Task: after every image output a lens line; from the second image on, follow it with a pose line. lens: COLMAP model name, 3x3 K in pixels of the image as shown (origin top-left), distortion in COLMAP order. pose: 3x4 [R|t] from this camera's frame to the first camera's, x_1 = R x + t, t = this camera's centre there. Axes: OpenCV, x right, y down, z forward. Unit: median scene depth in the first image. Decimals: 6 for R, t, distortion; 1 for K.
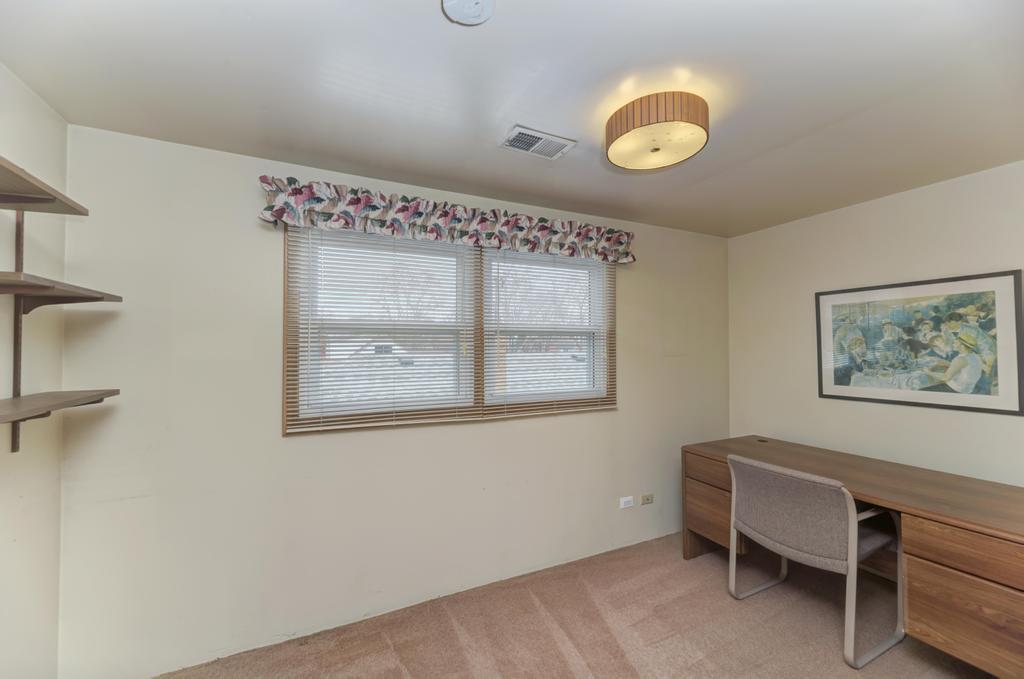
lens RADIAL K [[406.4, 0, 512.9], [0, 406.4, 343.6], [0, 0, 1]] dist [-0.001758, -0.000159]
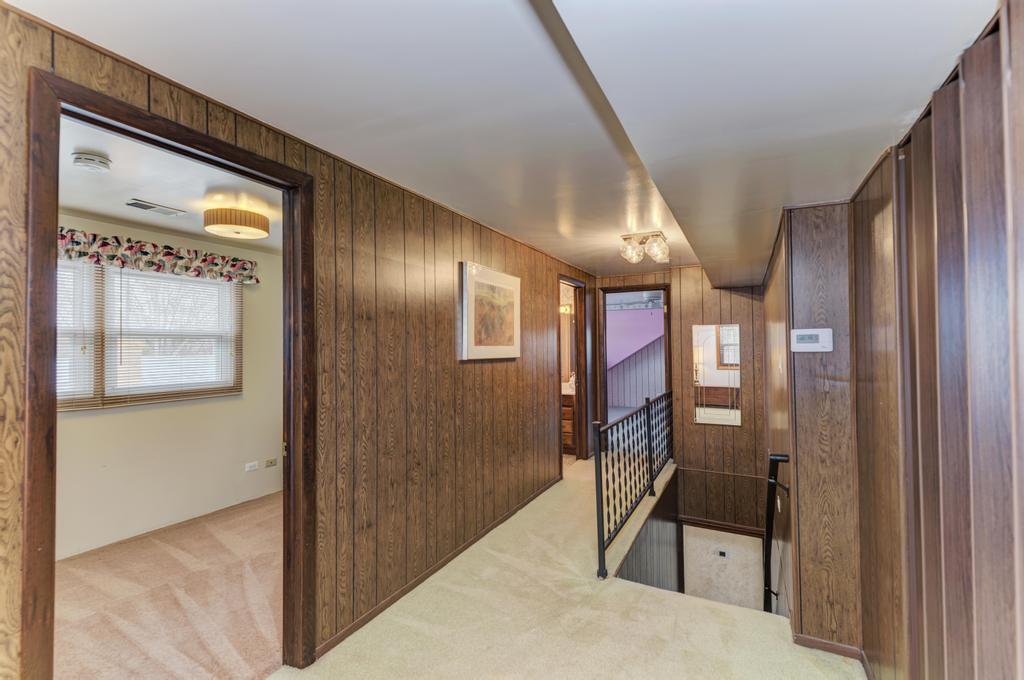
lens RADIAL K [[451.1, 0, 515.1], [0, 451.1, 343.4], [0, 0, 1]] dist [0.001331, 0.000053]
pose [[0.787098, 0.006694, 0.616792, 0.059002], [-0.012423, 0.999910, 0.005001, -0.025579], [-0.616703, -0.011599, 0.787110, -0.785513]]
